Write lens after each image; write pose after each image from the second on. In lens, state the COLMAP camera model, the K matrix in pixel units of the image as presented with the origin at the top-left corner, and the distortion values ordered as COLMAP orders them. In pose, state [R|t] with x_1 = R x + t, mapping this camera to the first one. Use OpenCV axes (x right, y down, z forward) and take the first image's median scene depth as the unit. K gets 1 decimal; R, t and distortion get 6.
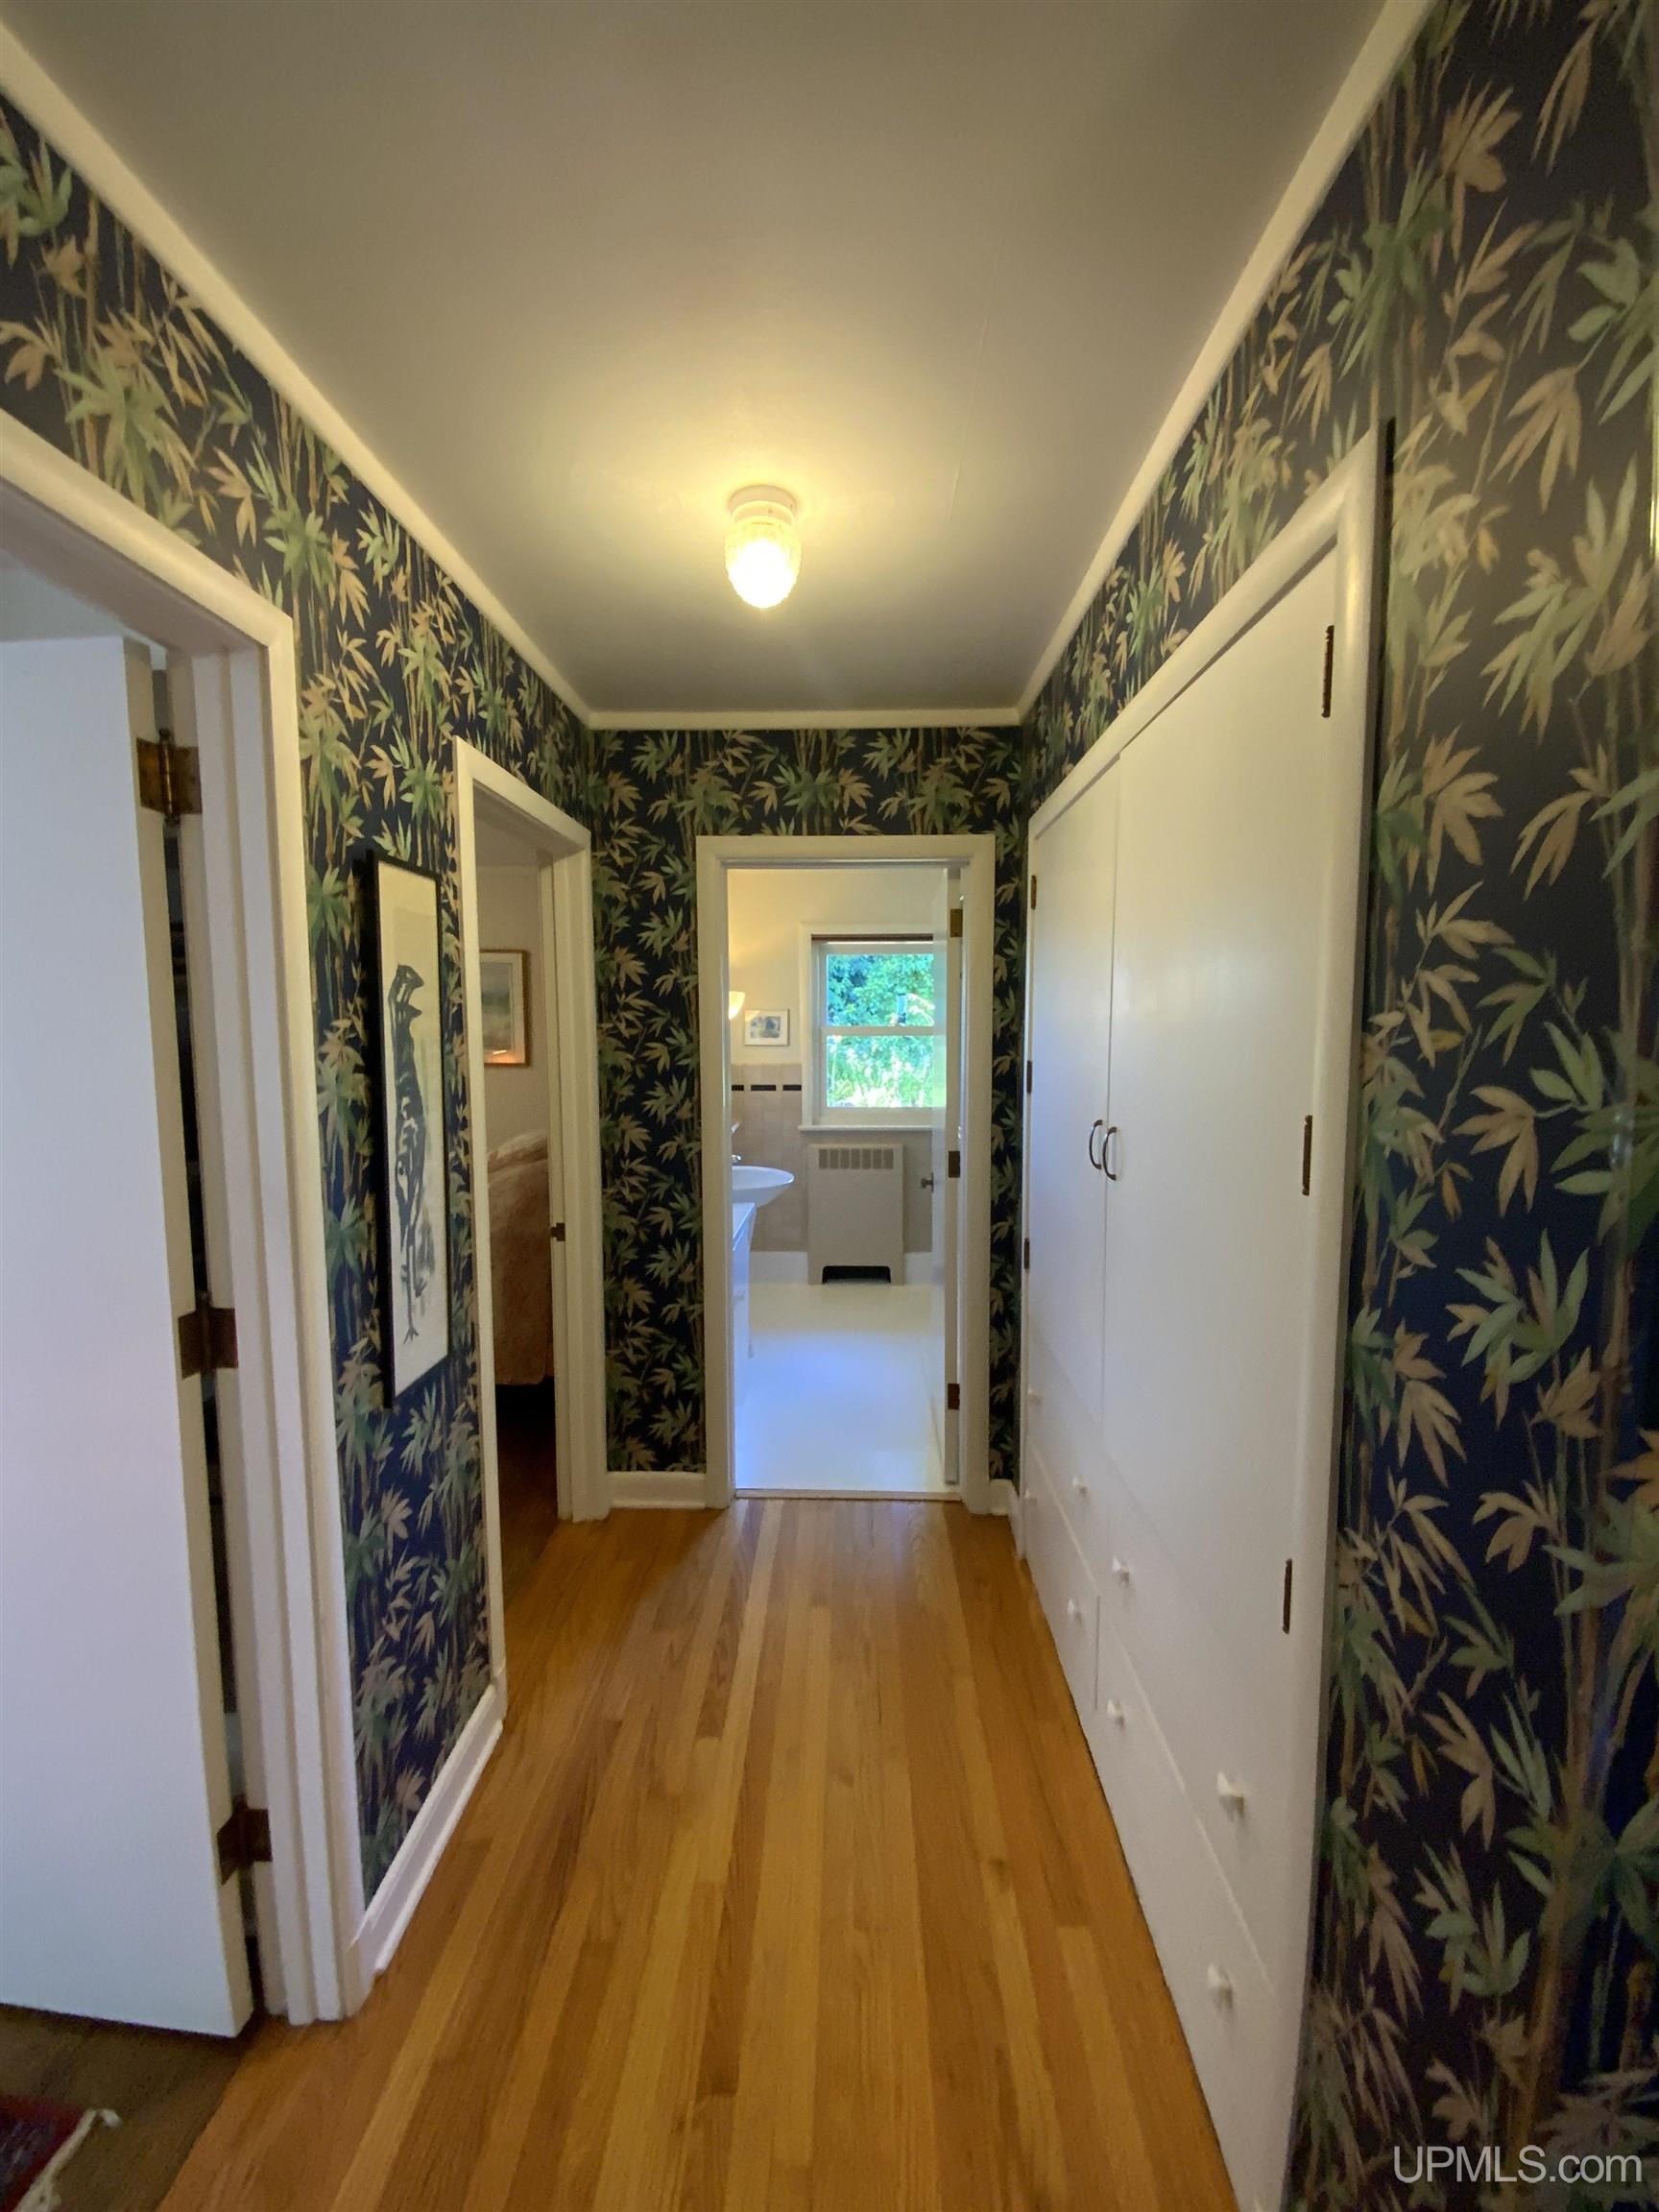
lens RADIAL K [[900.8, 0, 831.3], [0, 900.8, 1101.6], [0, 0, 1]] dist [-0.001105, -0.004938]
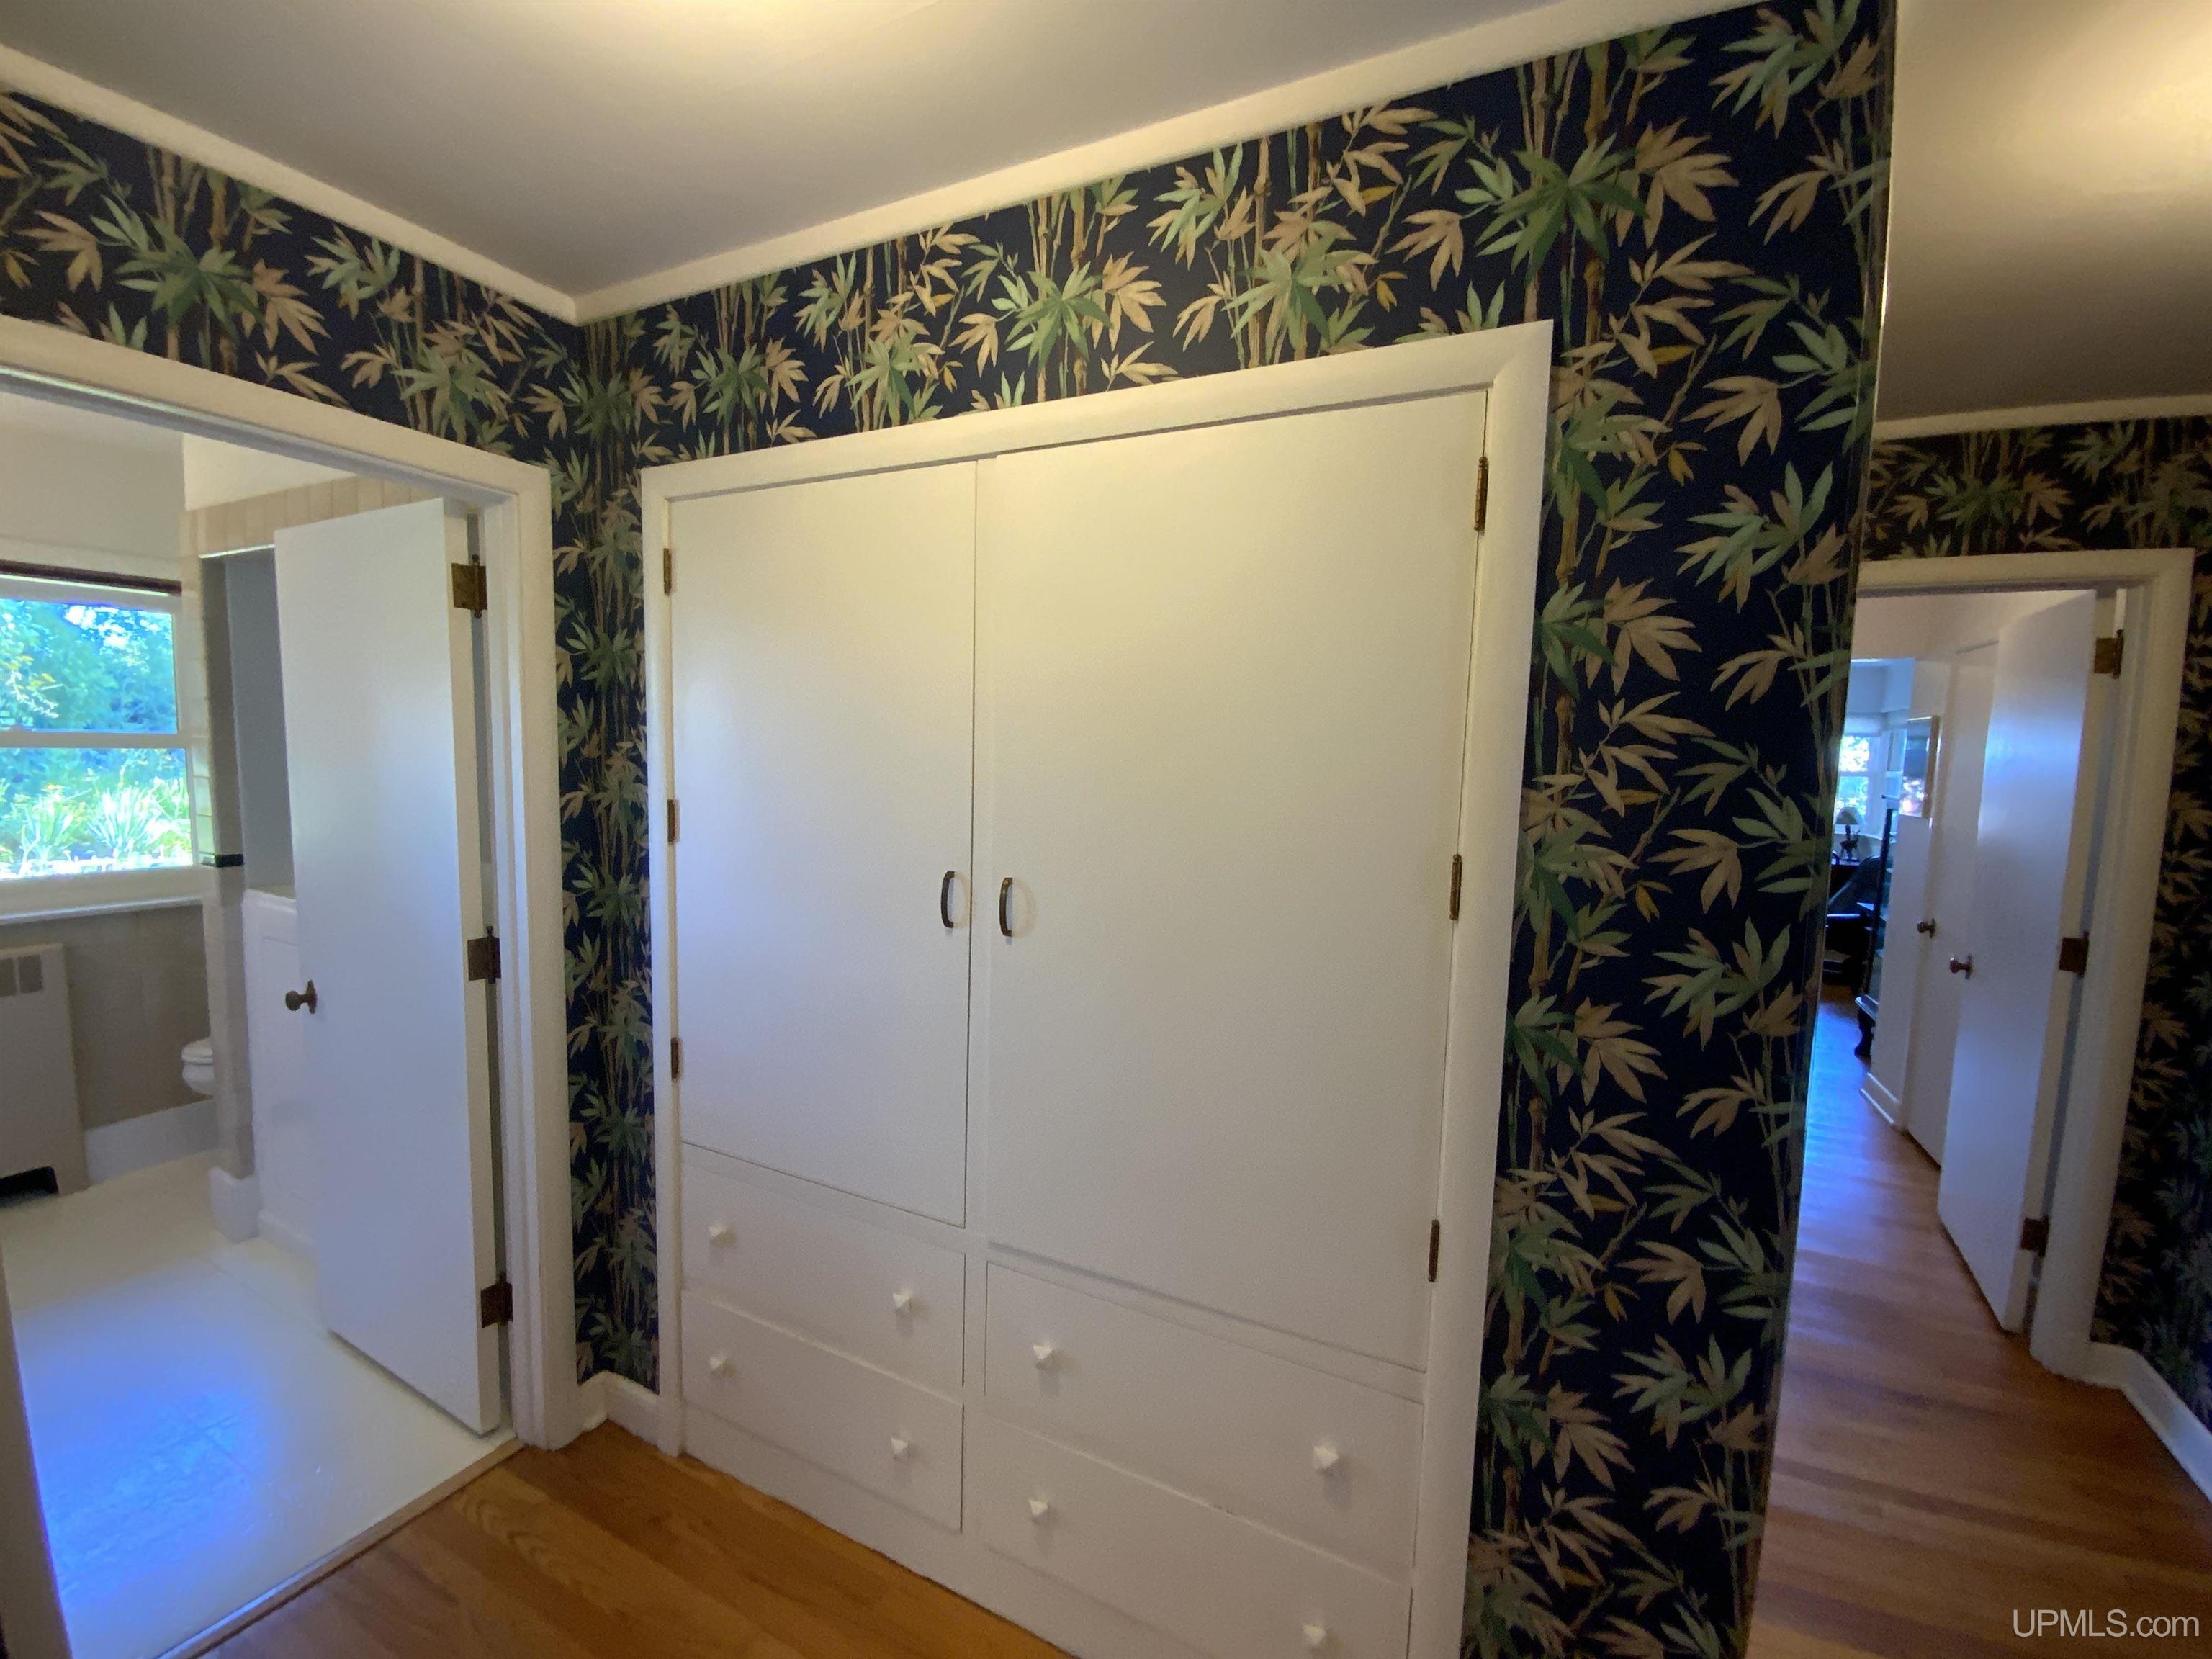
lens RADIAL K [[900.8, 0, 1112.7], [0, 900.8, 835.0], [0, 0, 1]] dist [-0.001105, -0.004938]
pose [[0.420661, -0.062204, 0.905083, -0.855501], [0.045180, 0.997845, 0.047581, -0.100111], [-0.906092, 0.020876, 0.422565, 1.010127]]
